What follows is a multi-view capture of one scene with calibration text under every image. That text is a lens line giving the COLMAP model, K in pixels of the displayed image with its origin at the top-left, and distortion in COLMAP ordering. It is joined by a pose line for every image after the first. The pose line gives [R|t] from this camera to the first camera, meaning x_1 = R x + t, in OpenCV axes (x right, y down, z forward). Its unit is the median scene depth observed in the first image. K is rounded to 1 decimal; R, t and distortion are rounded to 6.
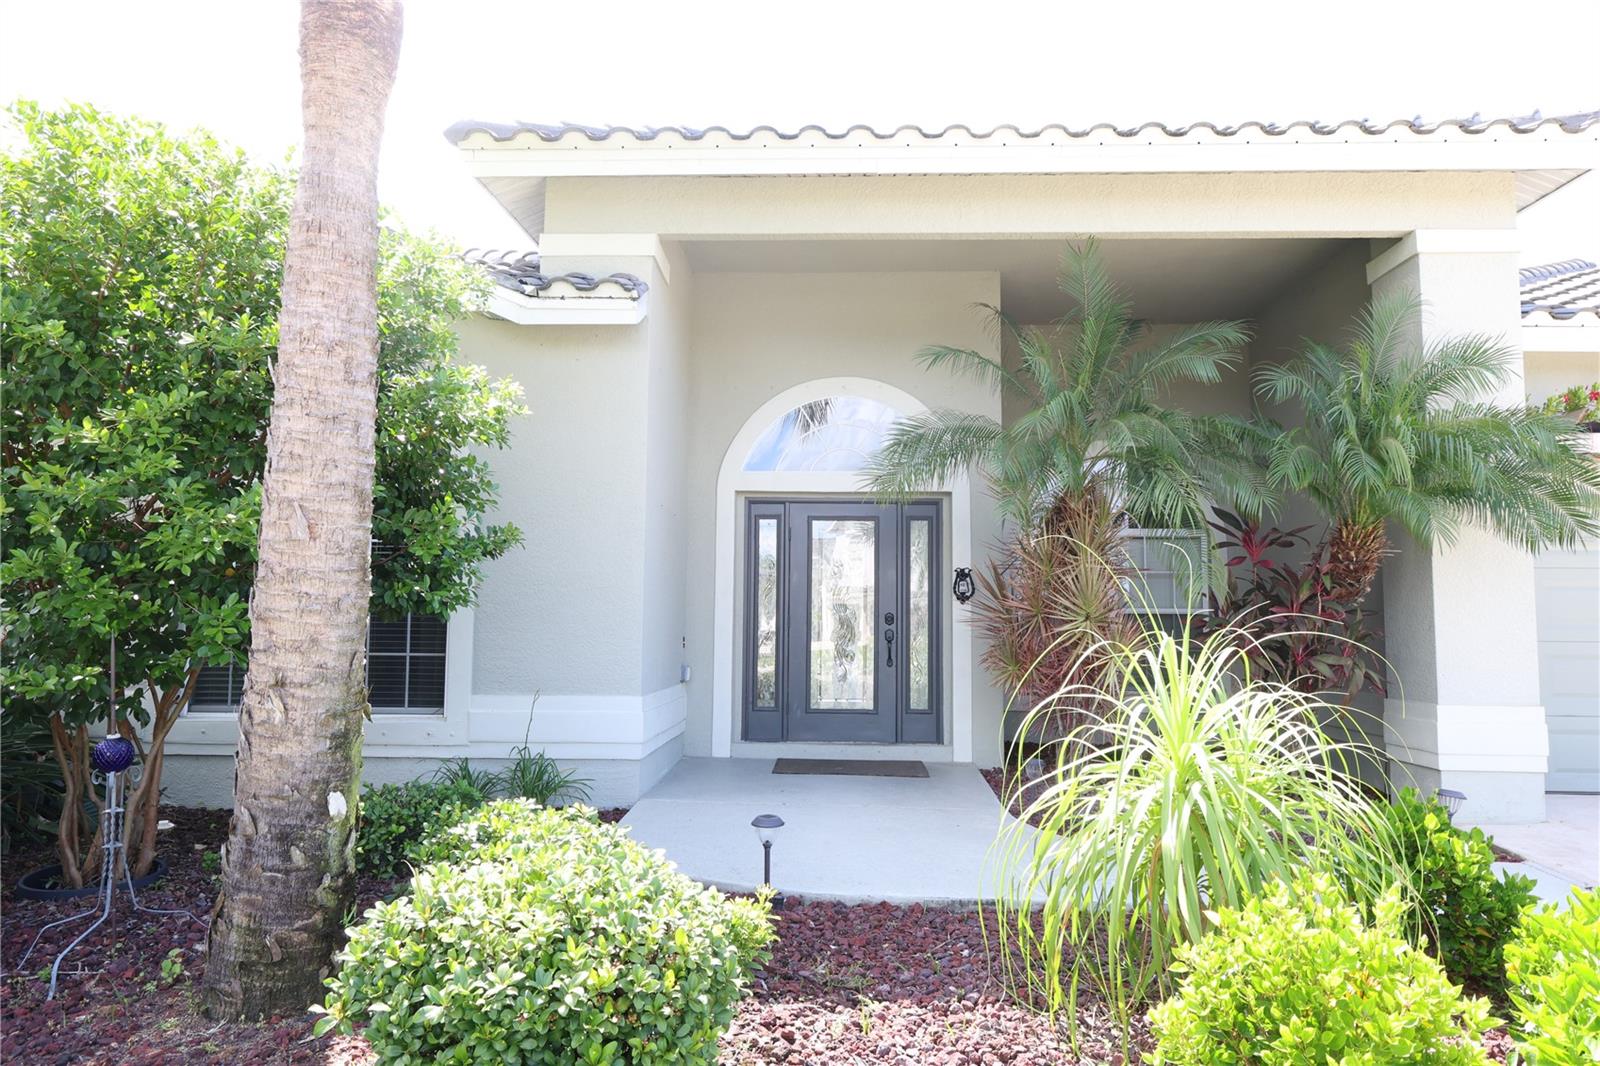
lens RADIAL K [[1119.0, 0, 800.8], [0, 1119.0, 533.1], [0, 0, 1]] dist [0.044032, 0.000914]
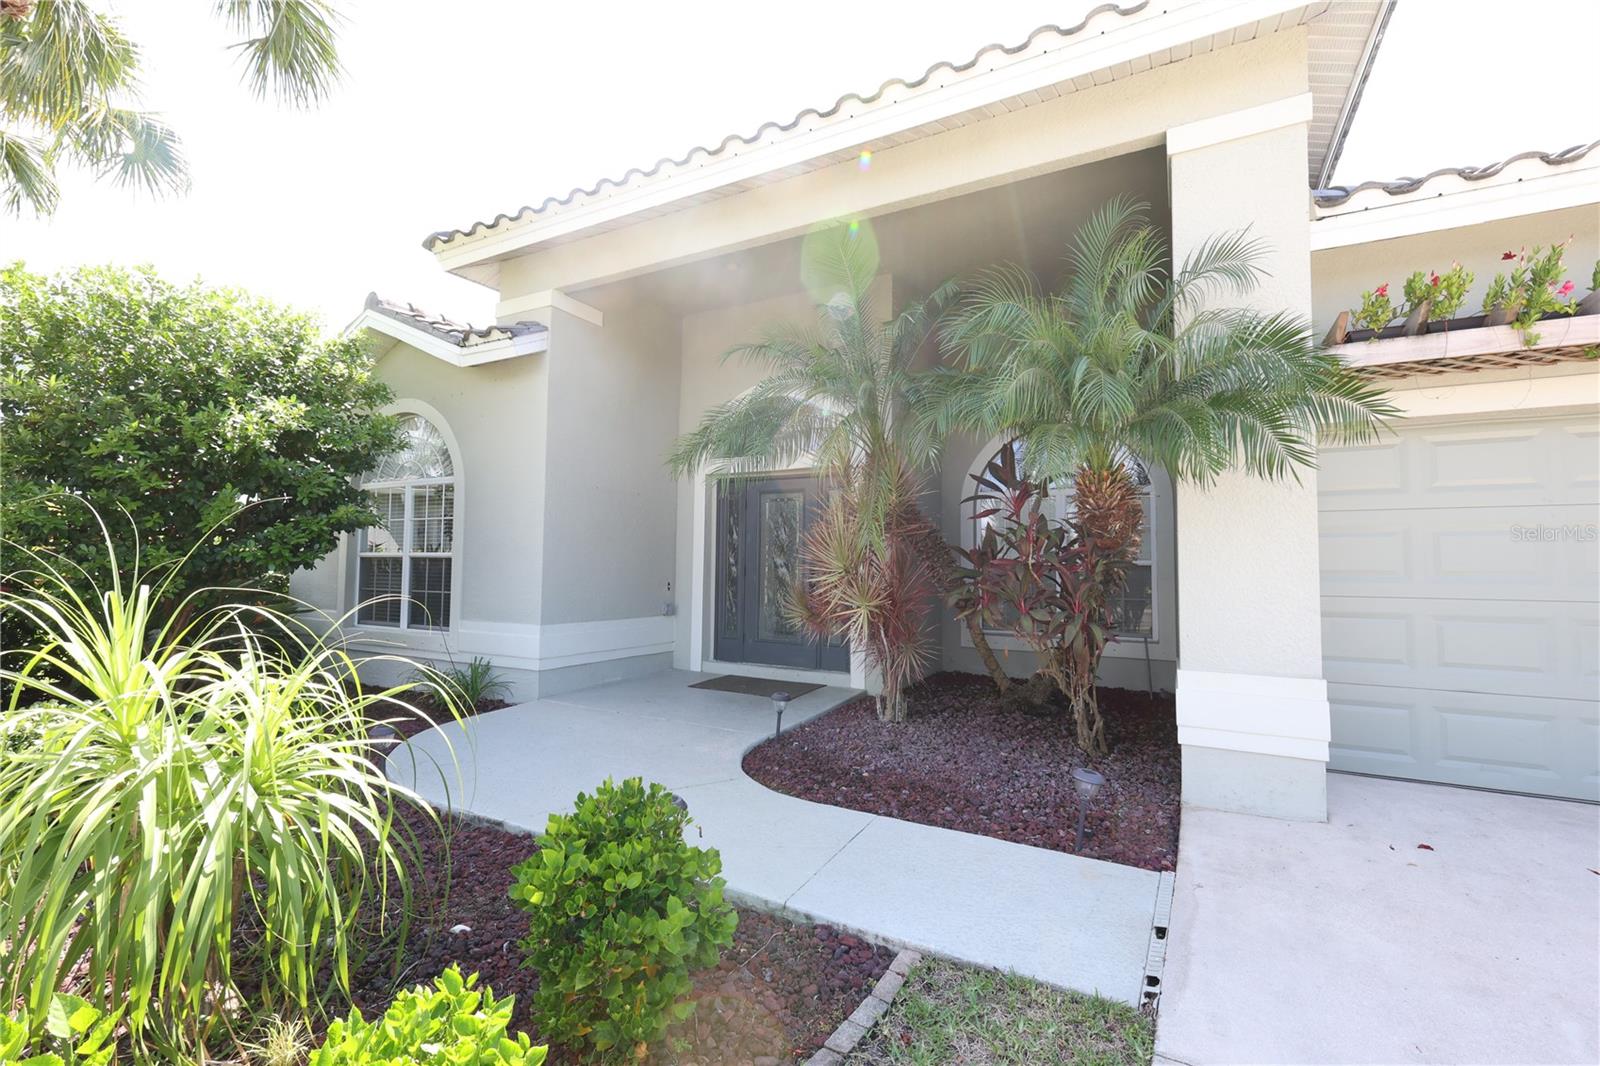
lens RADIAL K [[692.8, 0, 800.6], [0, 692.8, 531.5], [0, 0, 1]] dist [0.000952, -0.001228]
pose [[0.892962, -0.019238, -0.449722, 0.525675], [0.029503, 0.999439, 0.015829, 0.025804], [0.449165, -0.027403, 0.893029, 0.381421]]
